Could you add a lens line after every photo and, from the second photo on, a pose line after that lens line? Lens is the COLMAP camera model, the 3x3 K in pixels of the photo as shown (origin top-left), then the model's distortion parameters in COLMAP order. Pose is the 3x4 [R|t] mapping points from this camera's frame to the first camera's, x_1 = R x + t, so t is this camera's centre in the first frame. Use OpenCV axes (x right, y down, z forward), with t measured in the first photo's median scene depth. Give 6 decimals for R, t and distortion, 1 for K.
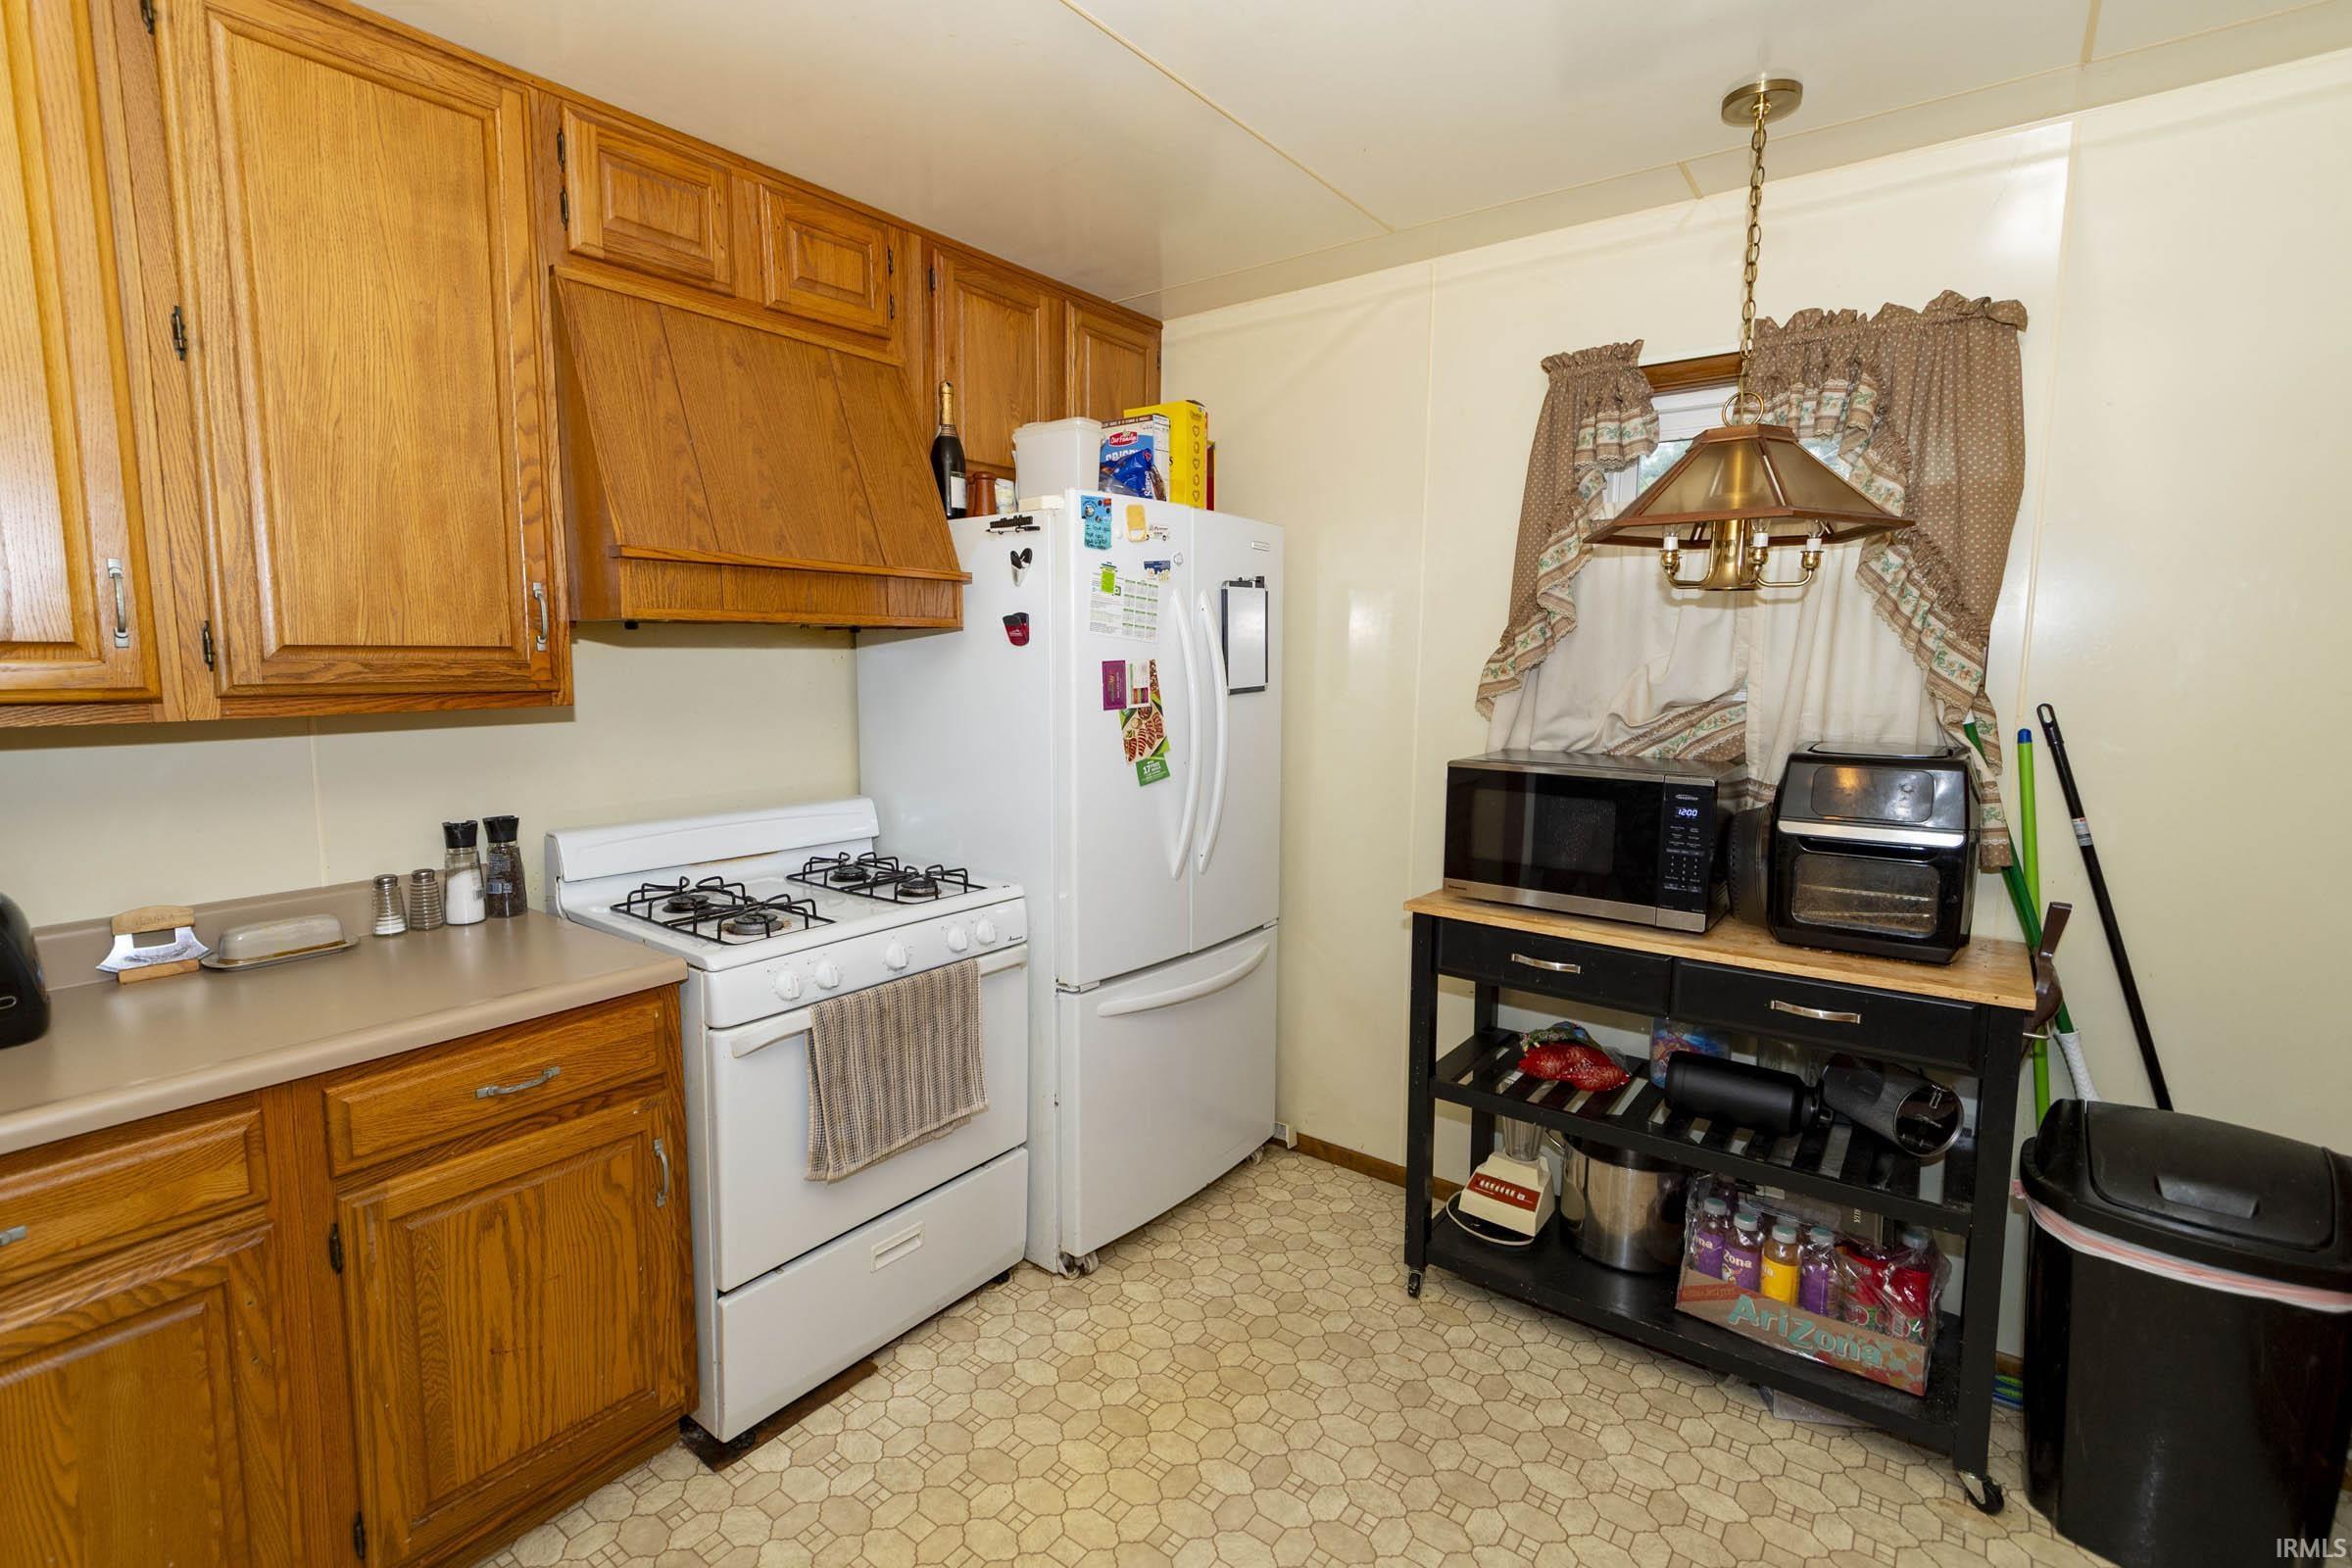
lens RADIAL K [[1104.3, 0, 1170.1], [0, 1104.3, 779.4], [0, 0, 1]] dist [0.001875, -0.003767]
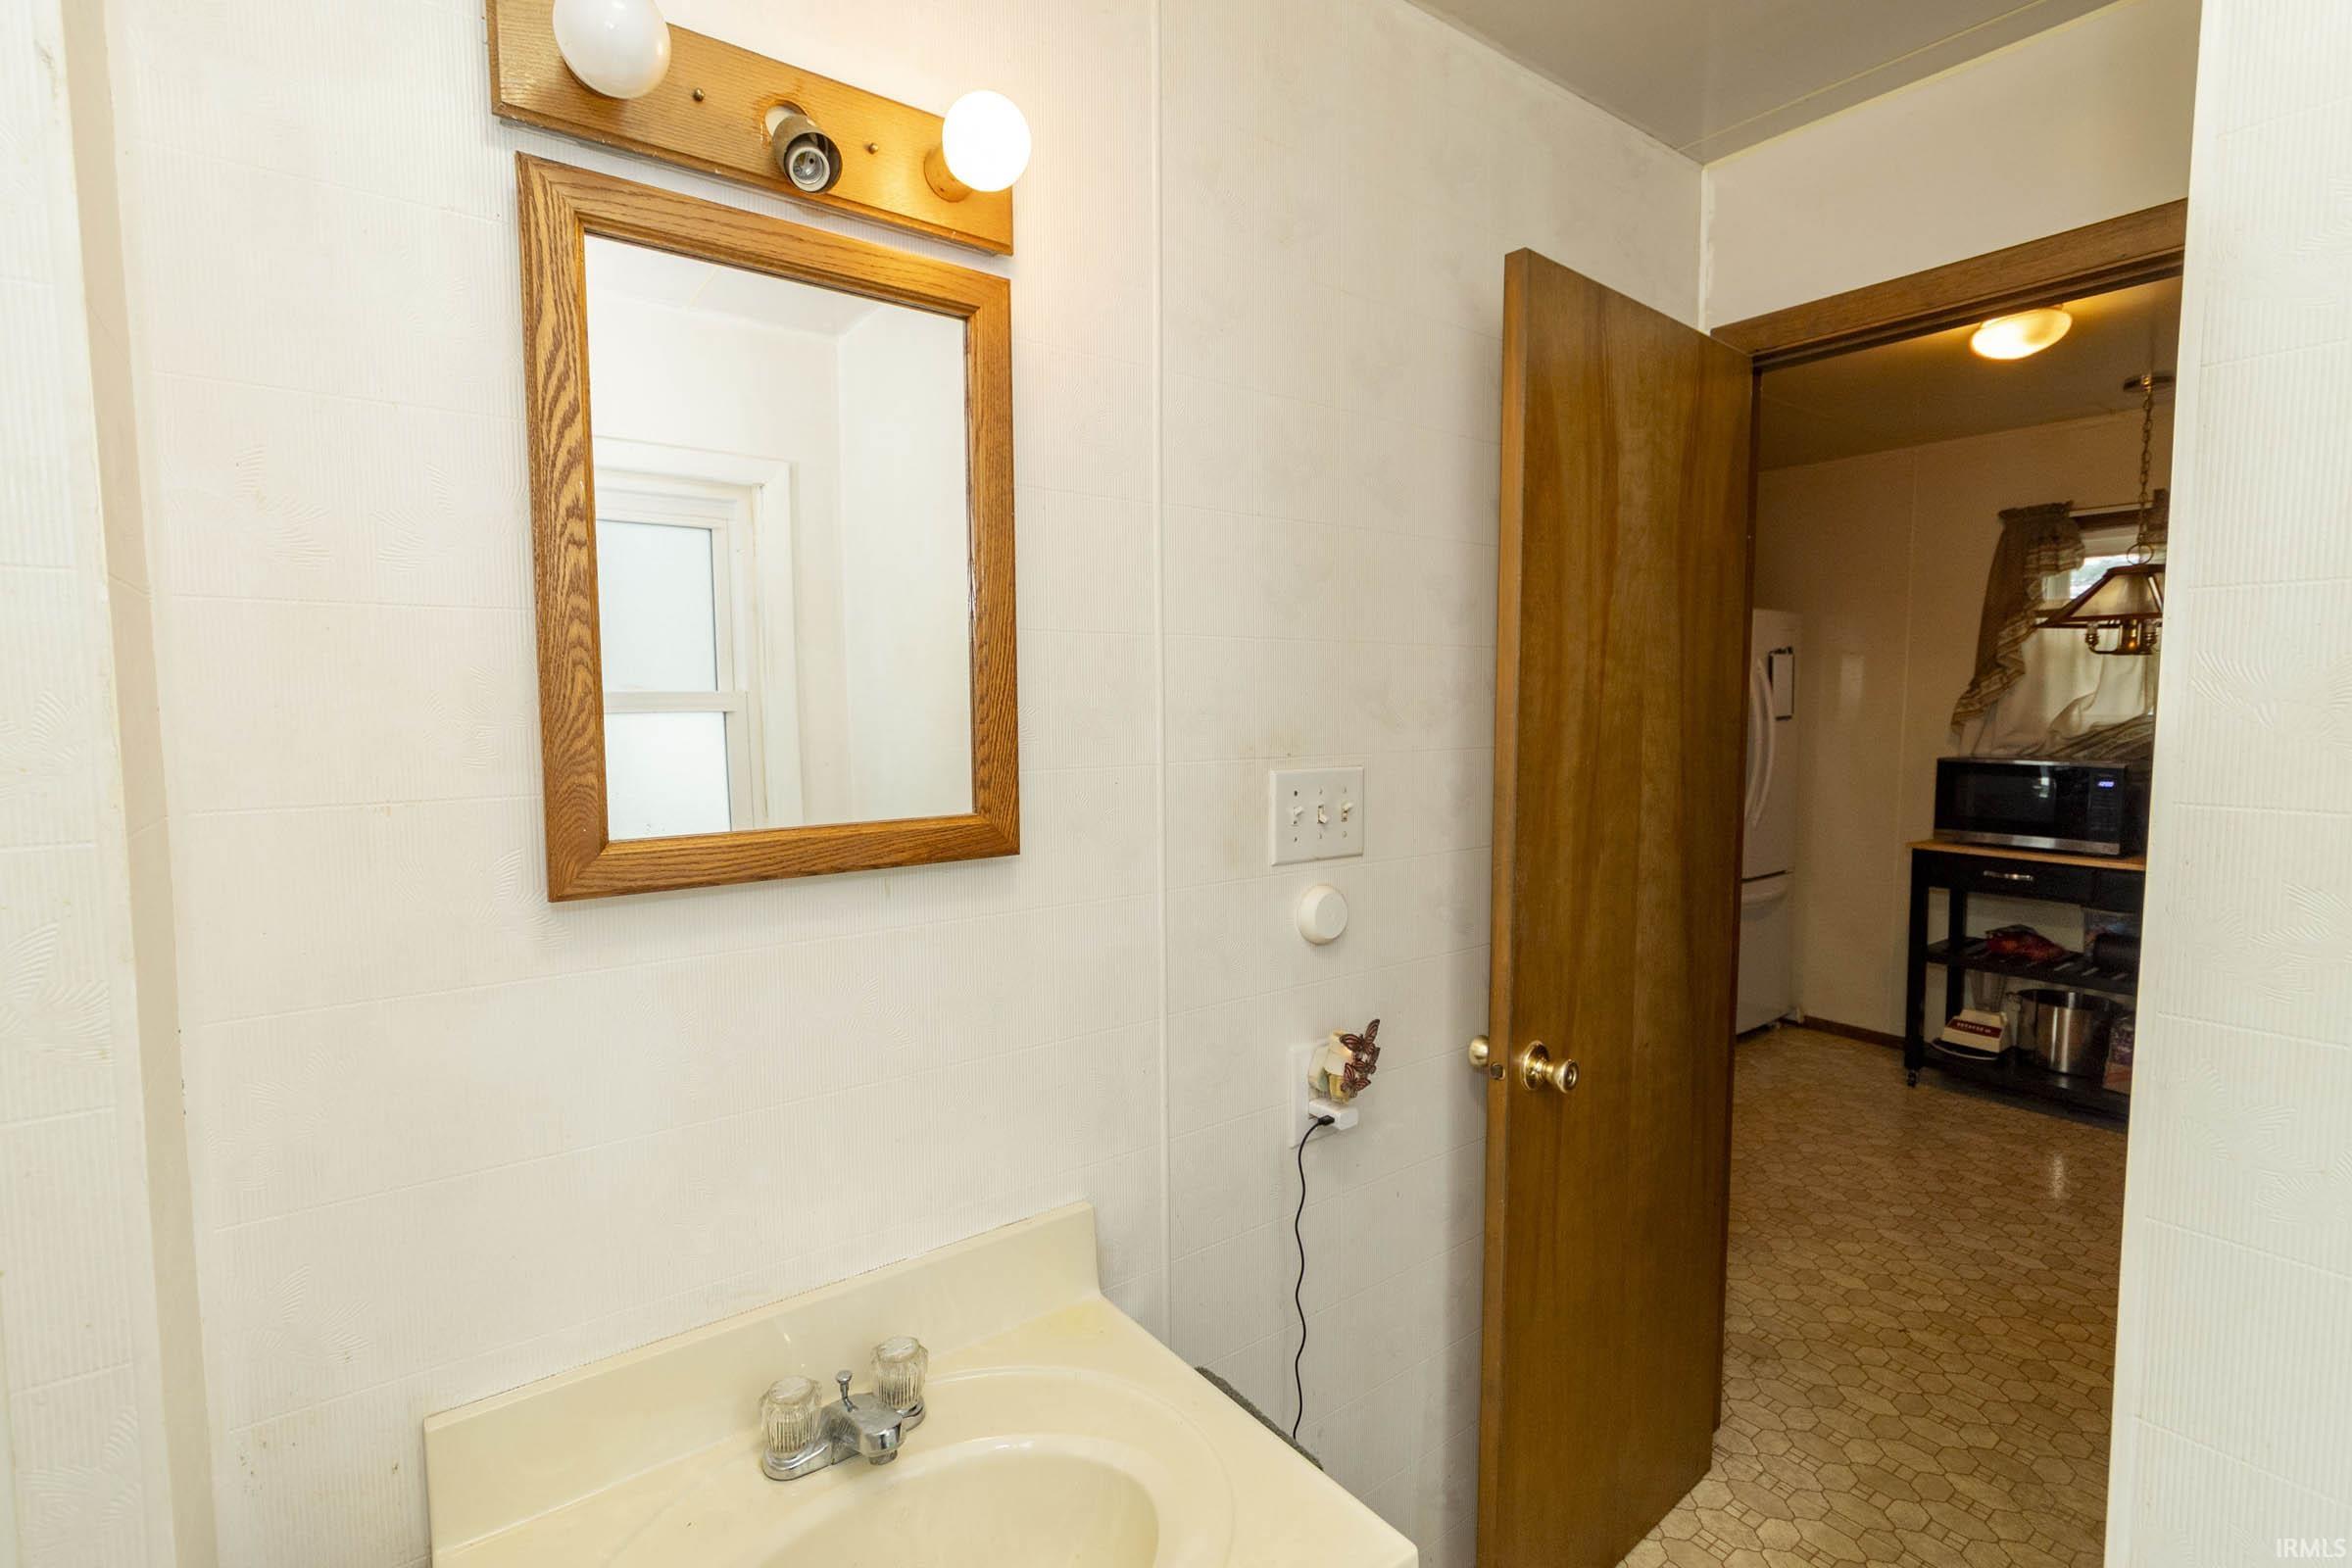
lens RADIAL K [[1128.3, 0, 1132.9], [0, 1128.3, 781.2], [0, 0, 1]] dist [-0.013230, 0.003198]
pose [[0.955455, 0.010868, -0.294938, -0.417116], [-0.024033, 0.998868, -0.041046, 0.119990], [0.294158, 0.046306, 0.954634, -0.992238]]
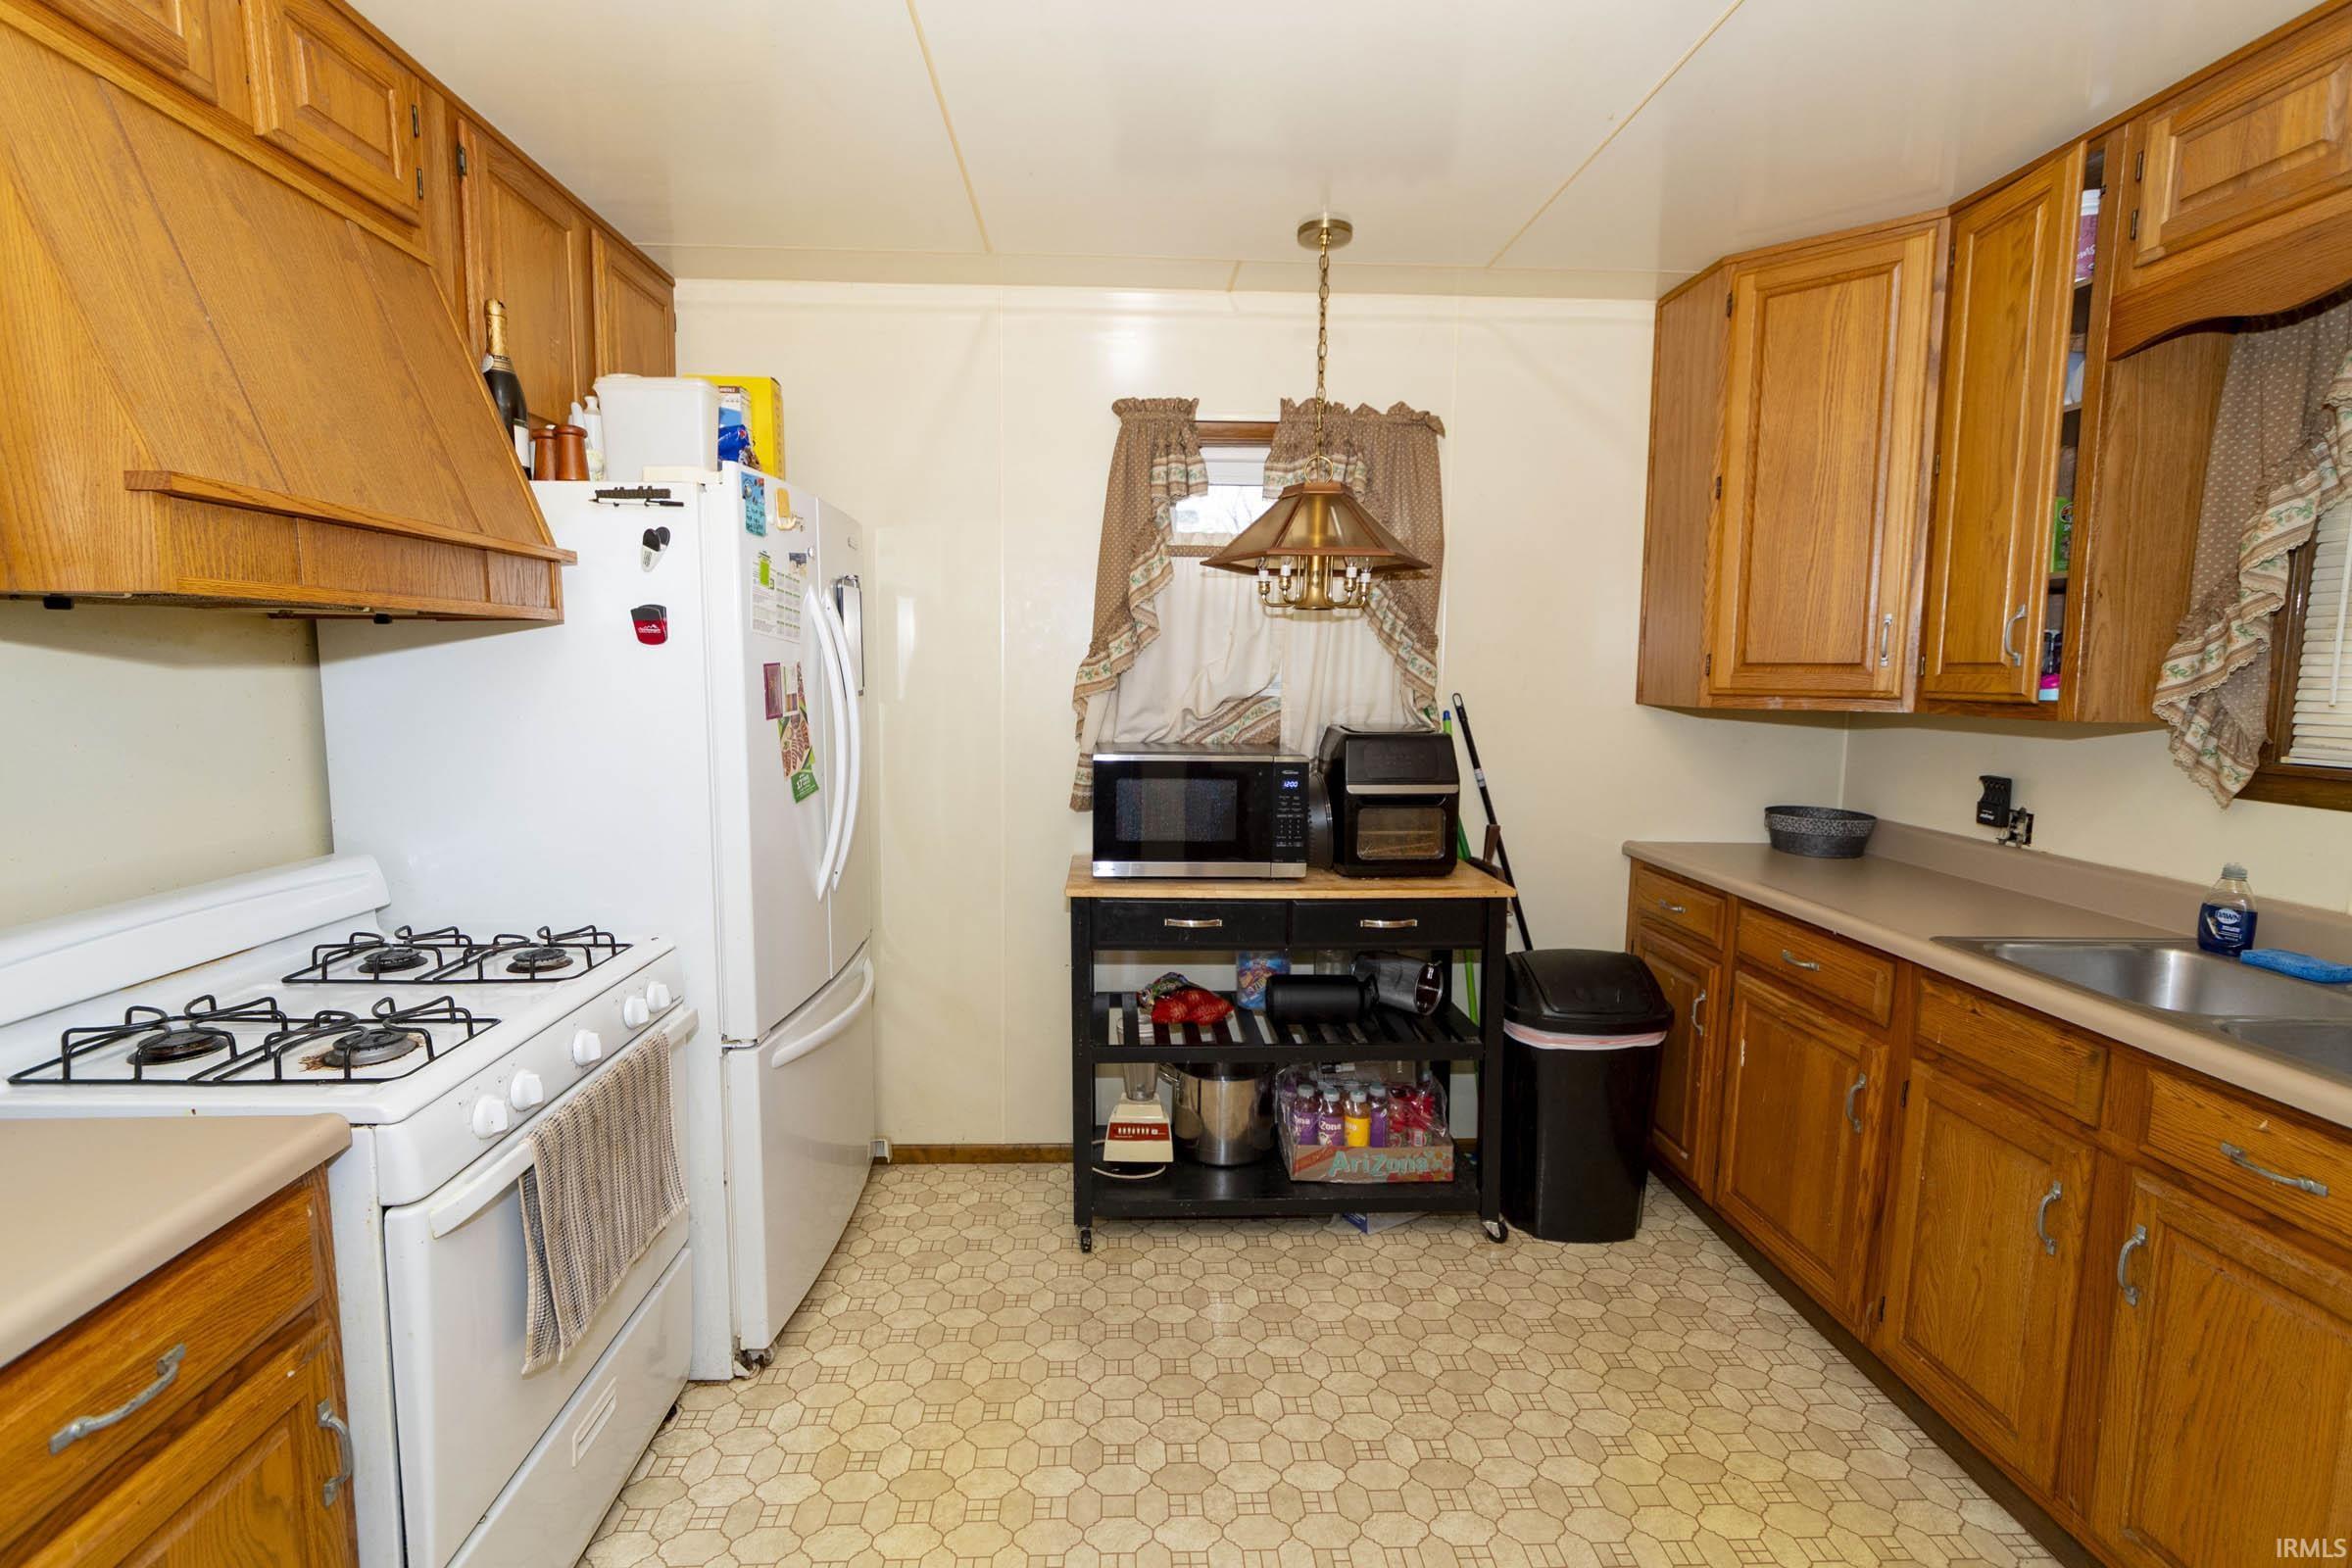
lens RADIAL K [[1033.9, 0, 1186.3], [0, 1033.9, 773.2], [0, 0, 1]] dist [-0.001039, 0.000001]
pose [[0.761317, -0.066513, 0.644959, -0.345847], [0.068889, 0.997392, 0.021541, -0.014931], [-0.644709, 0.028031, 0.763914, 0.159618]]
